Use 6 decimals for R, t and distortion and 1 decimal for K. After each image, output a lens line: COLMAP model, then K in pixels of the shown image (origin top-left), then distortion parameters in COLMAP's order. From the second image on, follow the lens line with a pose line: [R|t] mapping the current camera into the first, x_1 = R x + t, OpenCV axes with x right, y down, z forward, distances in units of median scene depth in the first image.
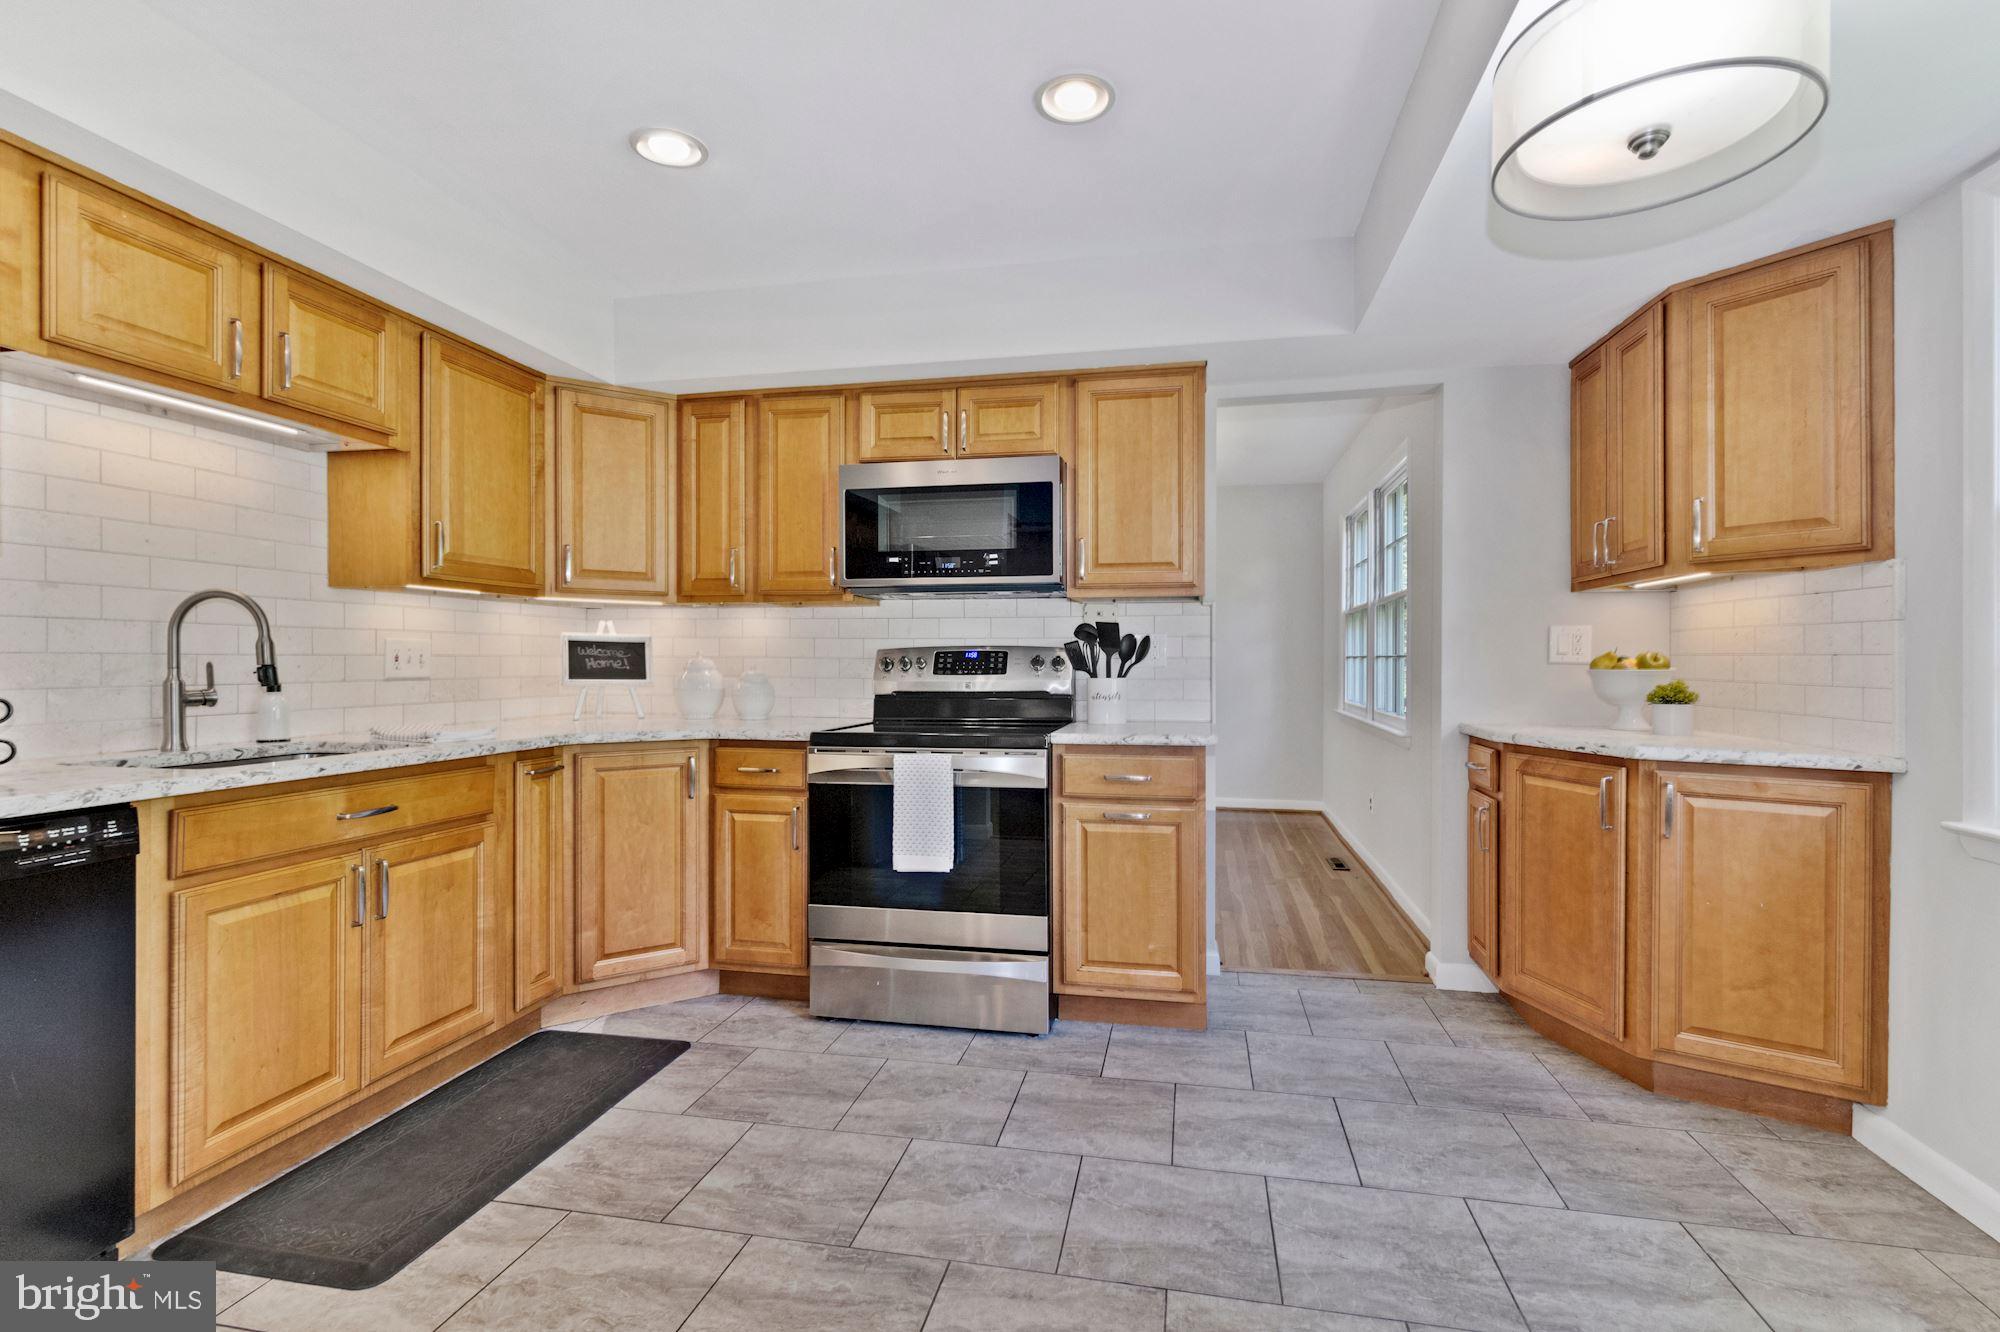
lens RADIAL K [[898.4, 0, 1010.4], [0, 898.4, 677.2], [0, 0, 1]] dist [0.000226, 0.000103]
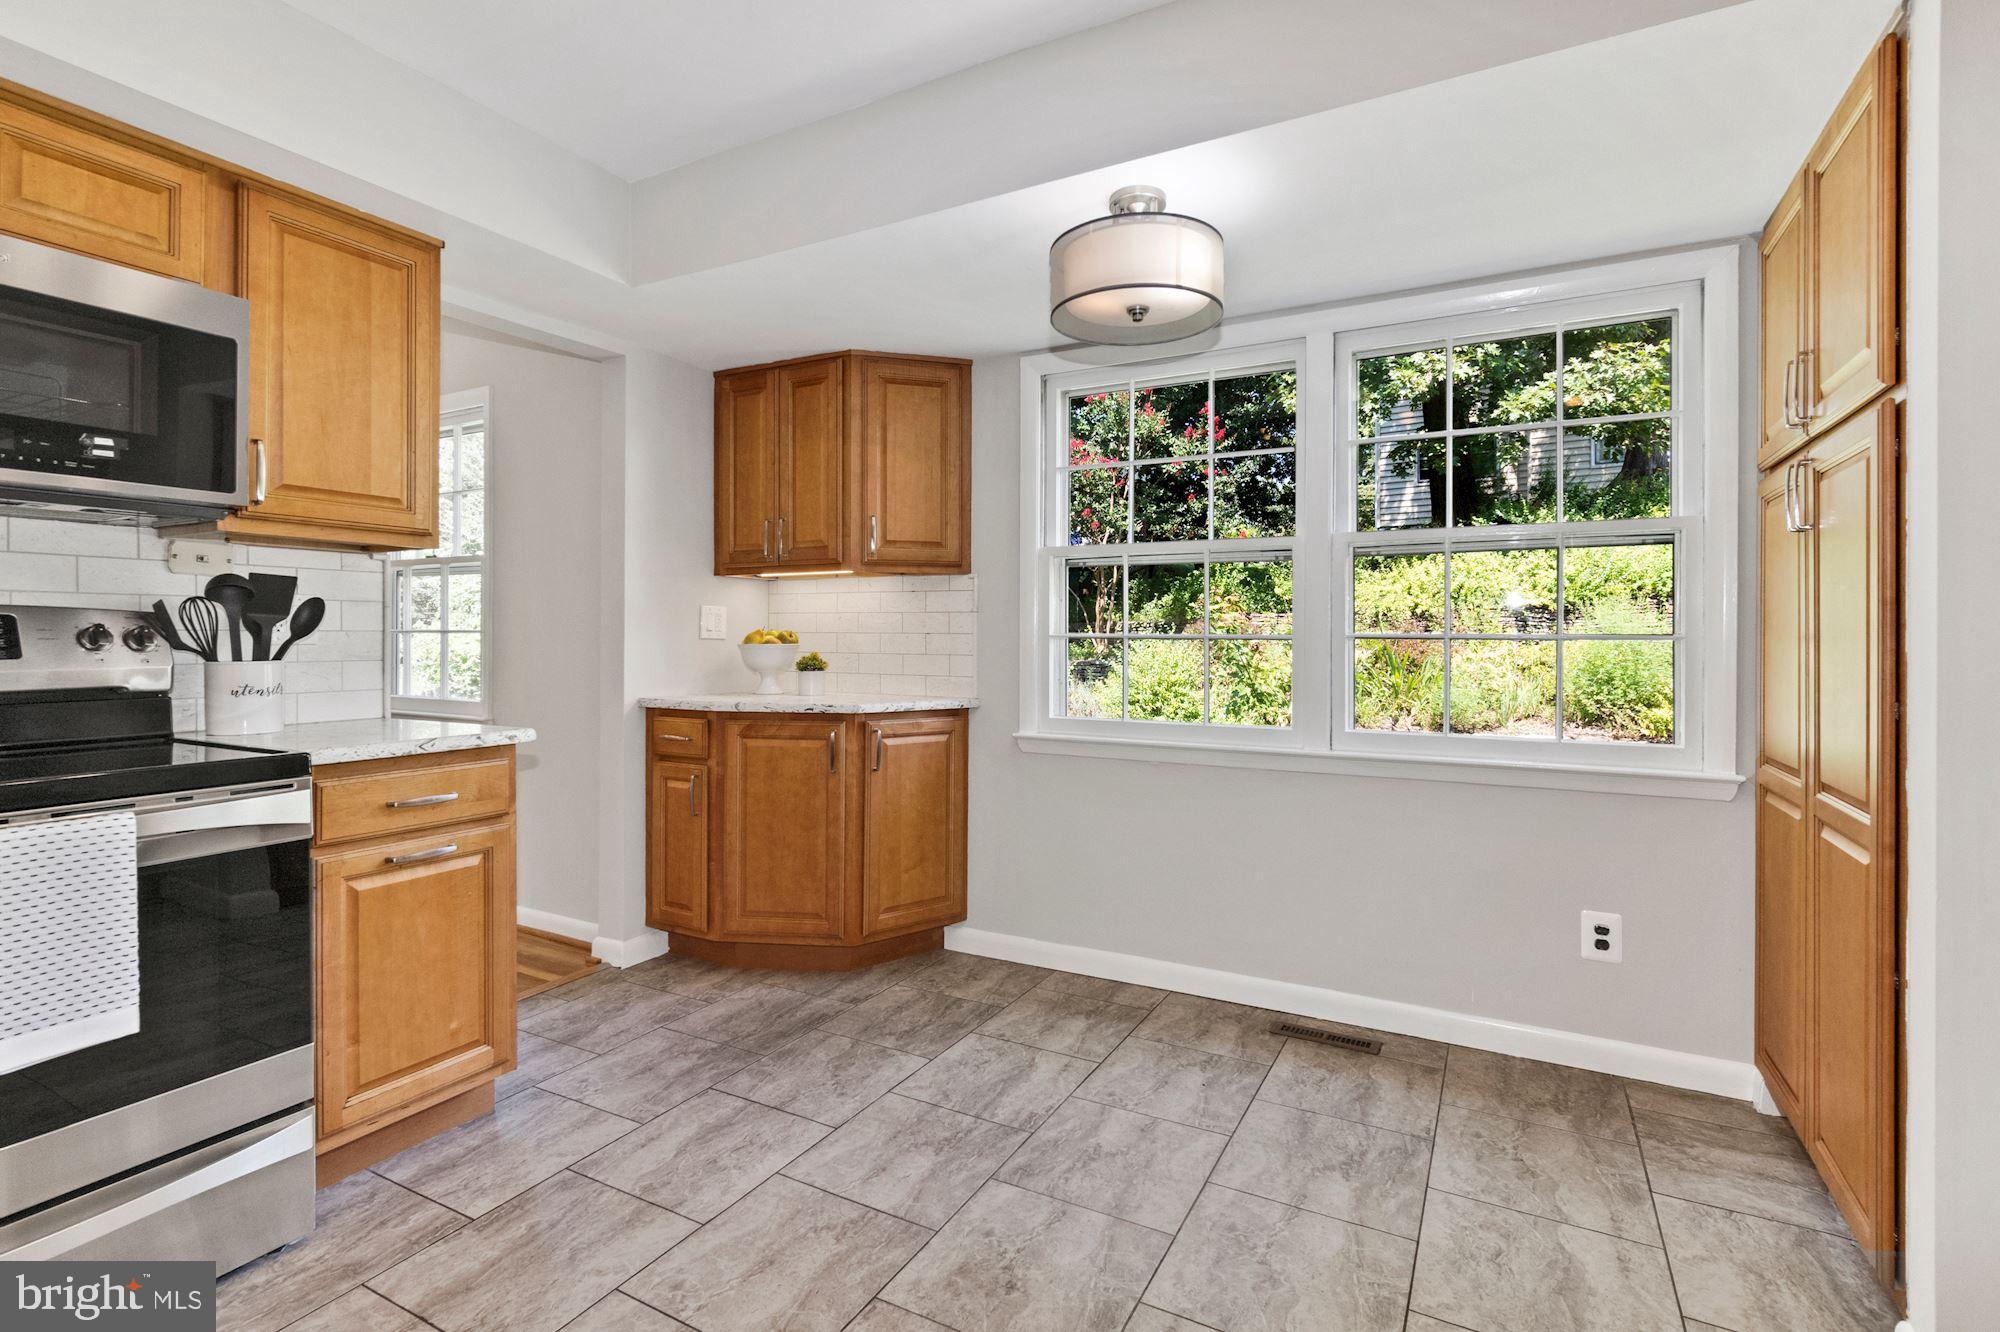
lens RADIAL K [[936.3, 0, 1001.4], [0, 936.3, 646.3], [0, 0, 1]] dist [0.000625, 0.000354]
pose [[0.295128, -0.007644, 0.955427, -0.463141], [0.012661, 0.999911, 0.004089, -0.007065], [-0.955374, 0.010890, 0.295198, 0.362654]]
